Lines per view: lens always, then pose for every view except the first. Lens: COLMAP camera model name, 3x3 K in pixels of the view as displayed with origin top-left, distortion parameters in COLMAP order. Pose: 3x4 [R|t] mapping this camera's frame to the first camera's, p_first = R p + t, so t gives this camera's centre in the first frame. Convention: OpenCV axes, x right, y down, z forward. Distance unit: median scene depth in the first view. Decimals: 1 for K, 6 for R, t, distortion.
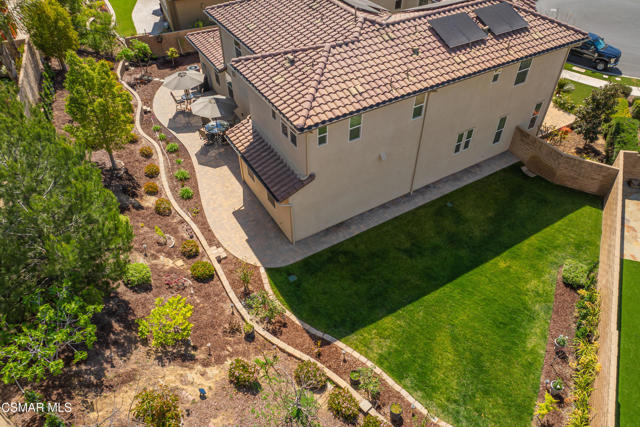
lens RADIAL K [[452.2, 0, 322.5], [0, 452.2, 212.8], [0, 0, 1]] dist [-0.024295, -0.006322]
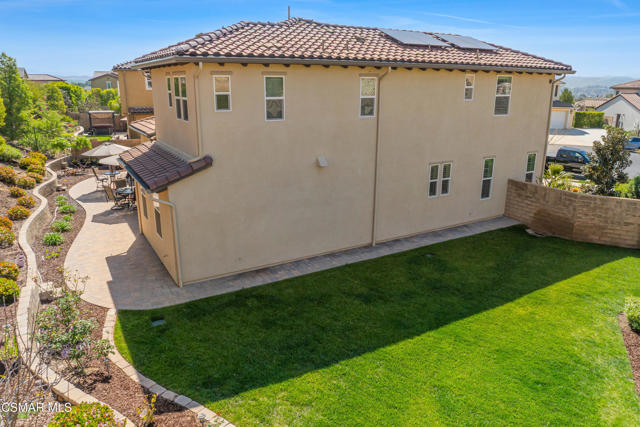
lens RADIAL K [[452.2, 0, 321.8], [0, 452.2, 213.2], [0, 0, 1]] dist [-0.024295, -0.006322]
pose [[0.999972, 0.006417, -0.003777, 0.136620], [-0.007433, 0.890407, -0.455104, 0.267273], [0.000443, 0.455119, 0.890430, 0.407514]]
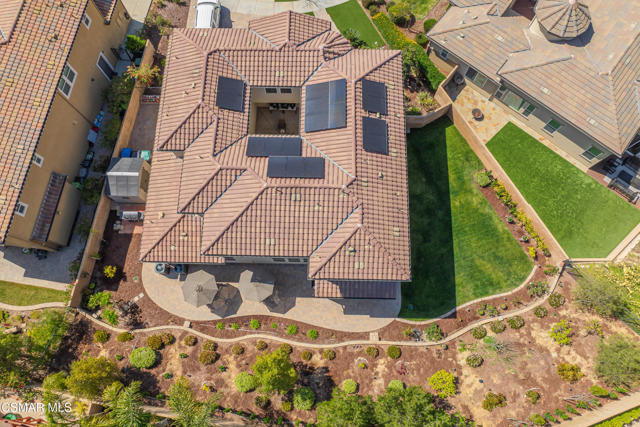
lens RADIAL K [[452.2, 0, 319.4], [0, 452.2, 213.2], [0, 0, 1]] dist [-0.024295, -0.006322]
pose [[0.531055, -0.816038, 0.228173, -0.345521], [0.579640, 0.546279, 0.604646, -1.282398], [-0.618060, -0.188842, 0.763112, -0.064074]]
